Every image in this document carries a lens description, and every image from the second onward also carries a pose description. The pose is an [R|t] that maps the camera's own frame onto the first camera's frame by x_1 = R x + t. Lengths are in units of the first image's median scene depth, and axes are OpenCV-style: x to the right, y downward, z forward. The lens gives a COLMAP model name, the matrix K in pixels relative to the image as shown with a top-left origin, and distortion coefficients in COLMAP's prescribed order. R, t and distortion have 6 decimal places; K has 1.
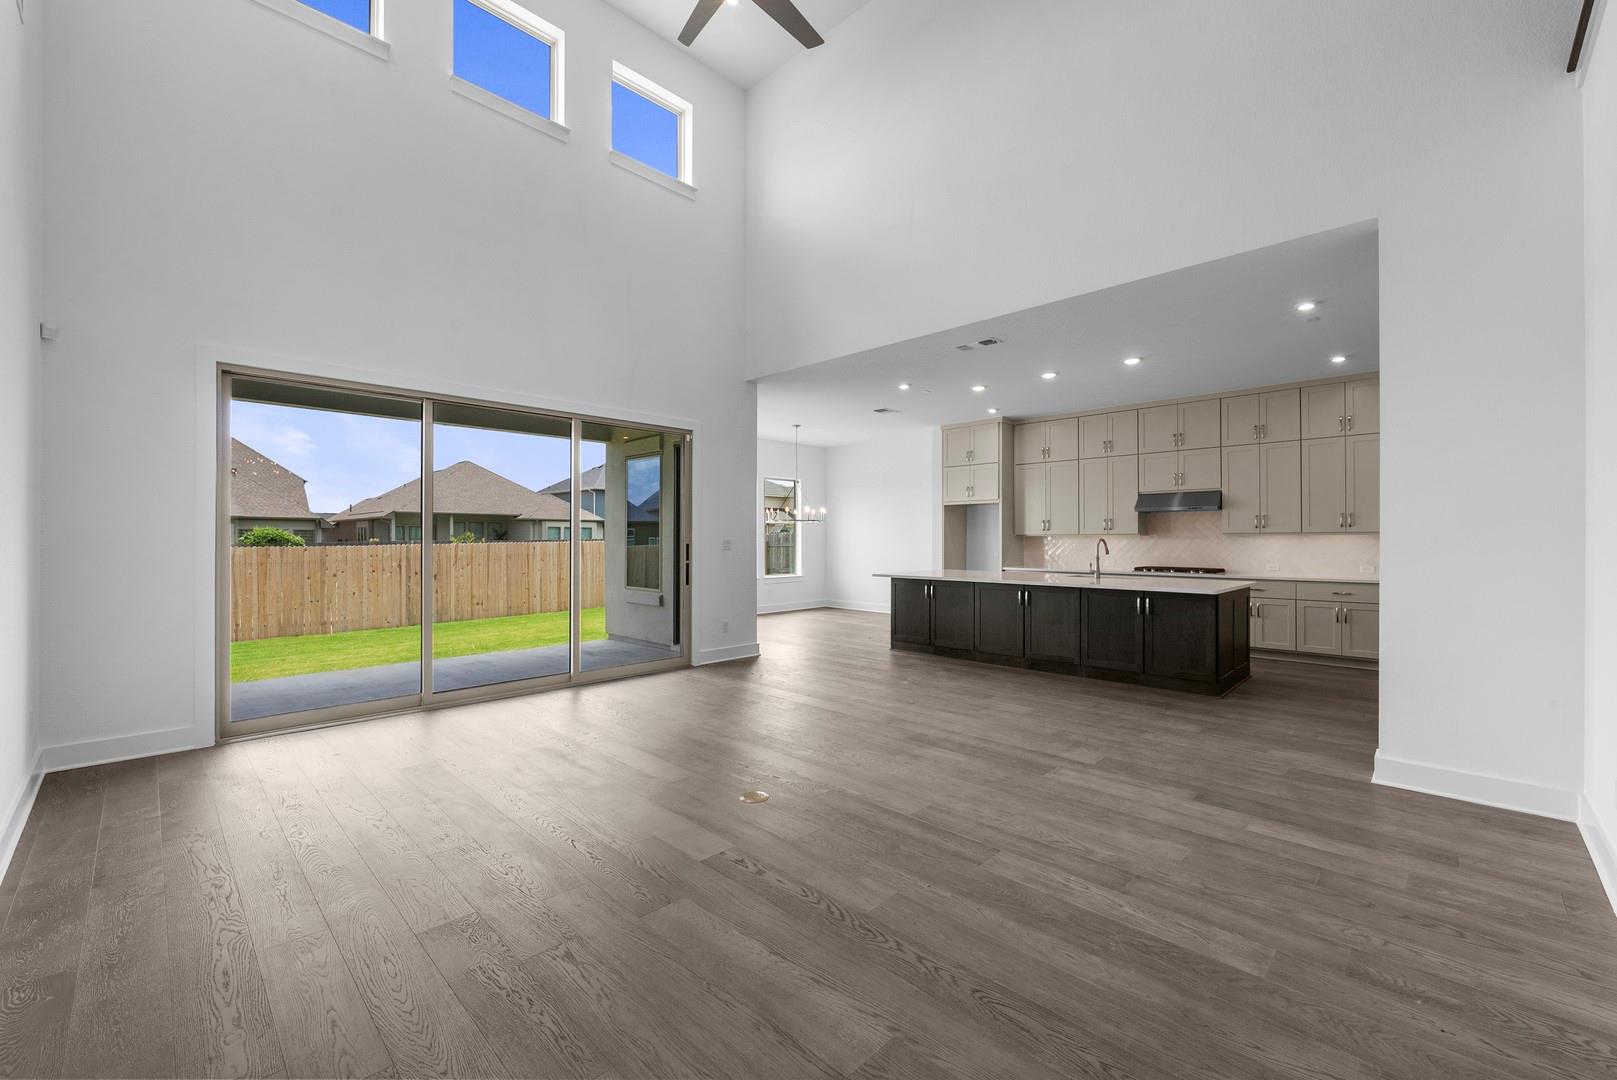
lens RADIAL K [[651.0, 0, 803.8], [0, 651.0, 538.5], [0, 0, 1]] dist [-0.007372, 0.000076]
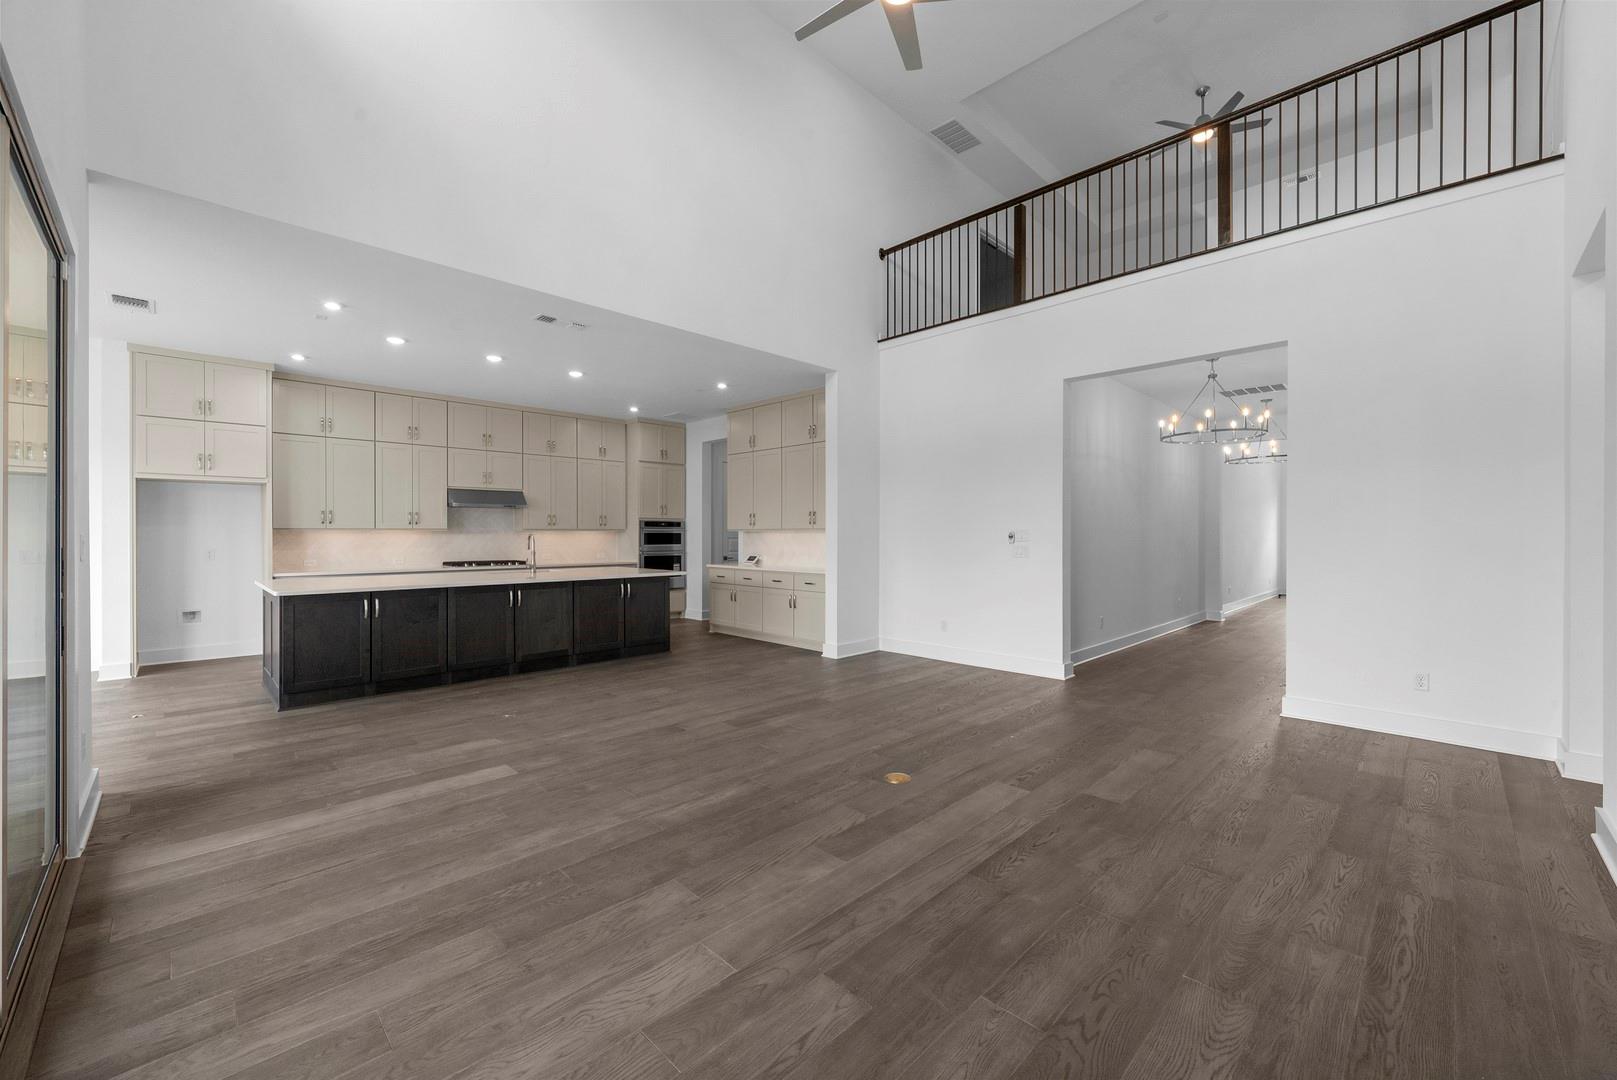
lens RADIAL K [[651.0, 0, 803.8], [0, 651.0, 538.5], [0, 0, 1]] dist [-0.007372, 0.000076]
pose [[0.009452, -0.006596, 0.999934, -0.460289], [-0.000669, 0.999978, 0.006603, 0.000503], [-0.999955, -0.000731, 0.009447, 0.464030]]
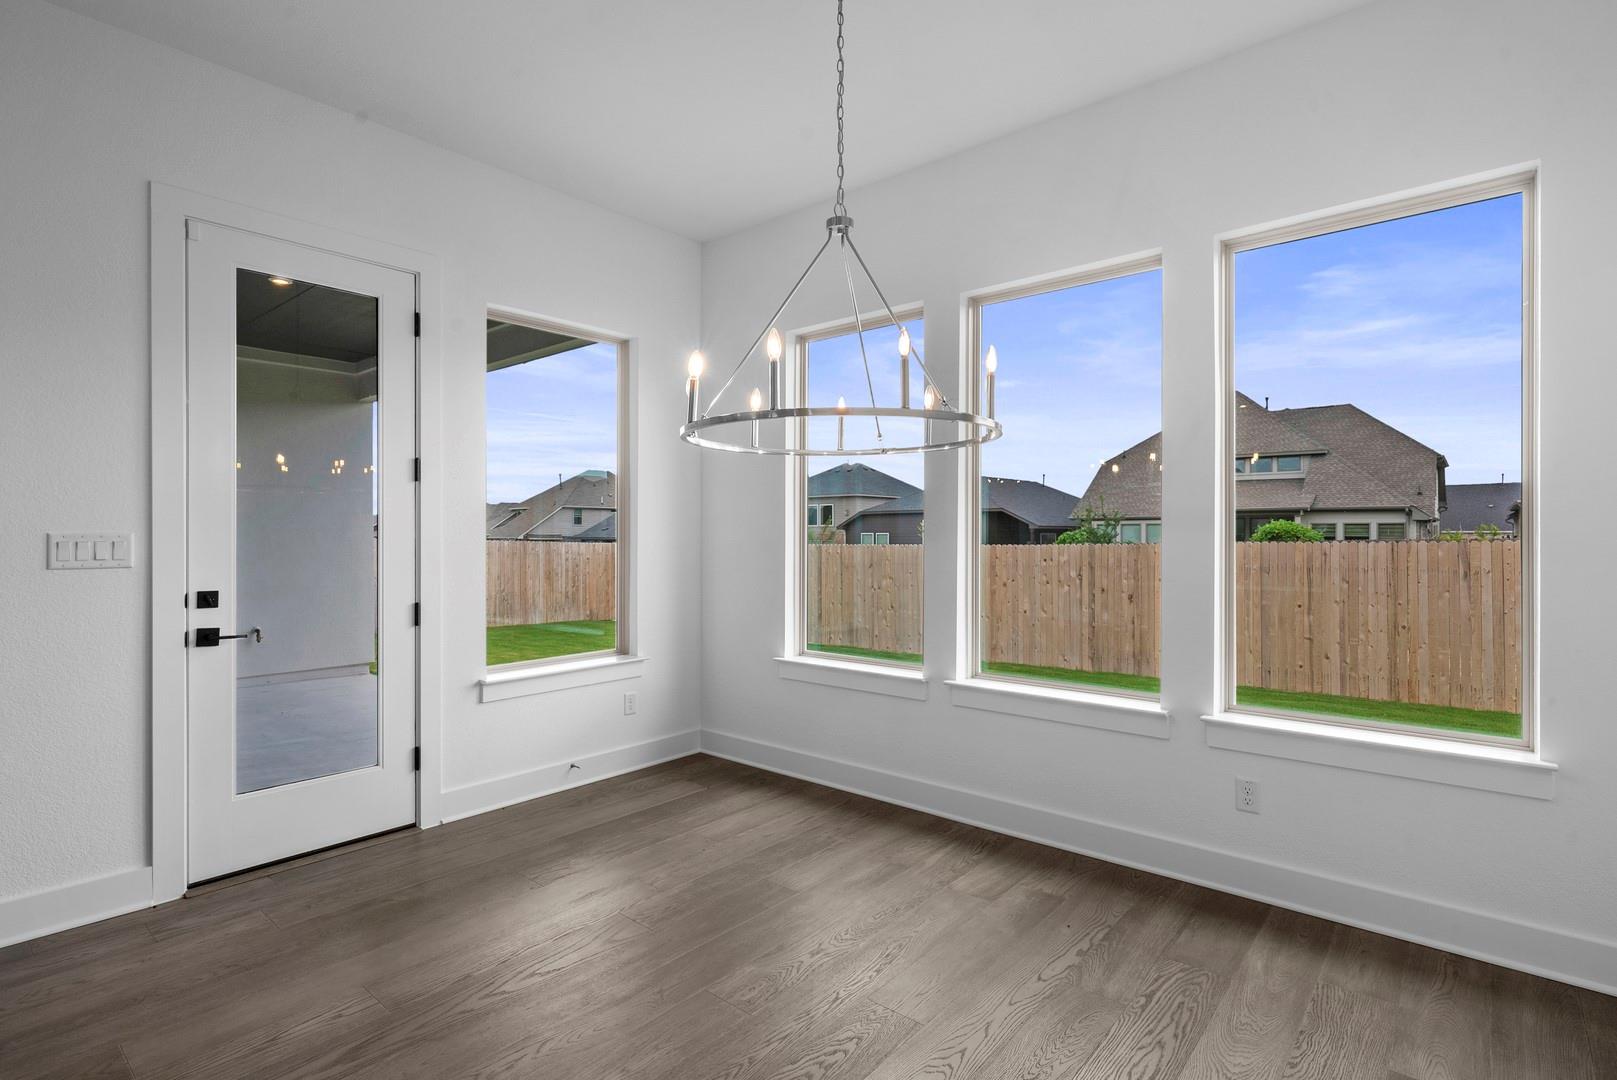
lens RADIAL K [[797.7, 0, 808.5], [0, 797.7, 540.0], [0, 0, 1]] dist [0.000140, 0.000018]
pose [[0.073430, 0.007359, -0.997273, 0.274727], [0.002196, 0.999969, 0.007541, -0.002670], [0.997298, -0.002744, 0.073412, 1.190620]]
